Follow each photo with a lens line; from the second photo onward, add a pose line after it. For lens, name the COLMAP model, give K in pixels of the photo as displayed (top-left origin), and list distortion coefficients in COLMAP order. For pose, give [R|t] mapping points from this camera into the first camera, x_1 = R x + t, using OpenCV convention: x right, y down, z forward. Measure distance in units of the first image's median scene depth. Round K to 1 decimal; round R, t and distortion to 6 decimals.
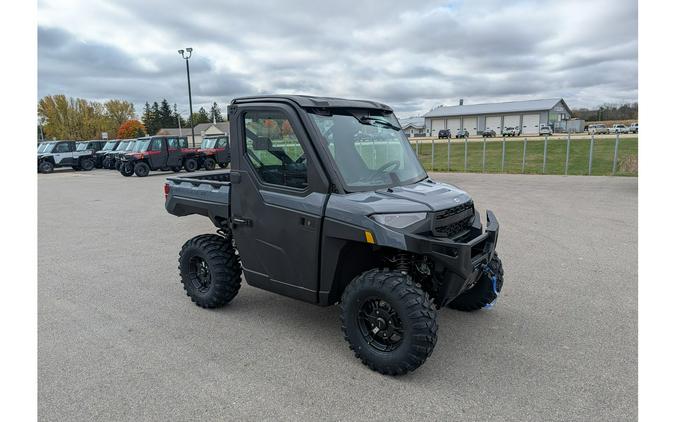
lens RADIAL K [[524.2, 0, 338.9], [0, 524.2, 222.5], [0, 0, 1]] dist [0.013376, 0.003964]
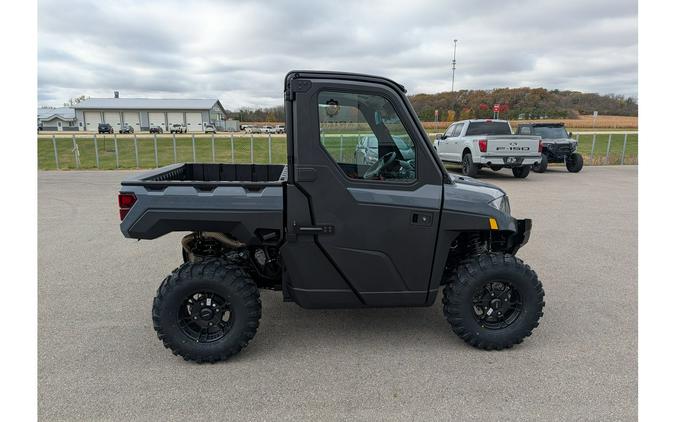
lens RADIAL K [[506.7, 0, 327.2], [0, 506.7, 211.2], [0, 0, 1]] dist [0.013753, 0.002785]
pose [[0.633909, -0.092045, 0.767911, -0.499040], [0.103951, 0.994024, 0.033336, -0.035093], [-0.766390, 0.058693, 0.639688, 0.327289]]
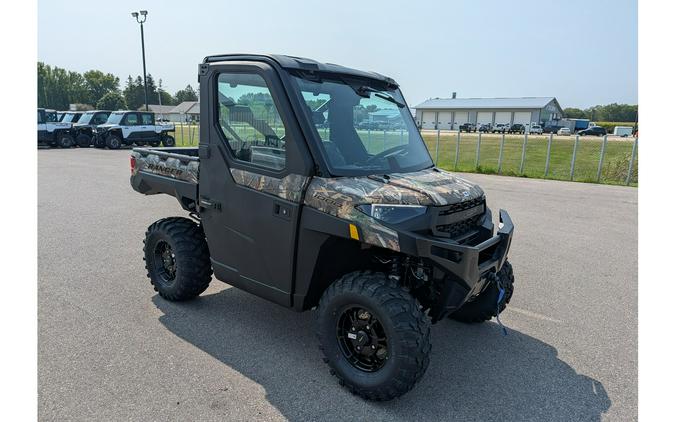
lens RADIAL K [[505.0, 0, 339.0], [0, 505.0, 231.4], [0, 0, 1]] dist [0.008405, 0.001515]
pose [[0.997714, 0.055740, 0.038207, -0.000862], [-0.057266, 0.997555, 0.040068, -0.002450], [-0.035880, -0.042164, 0.998466, 0.114655]]
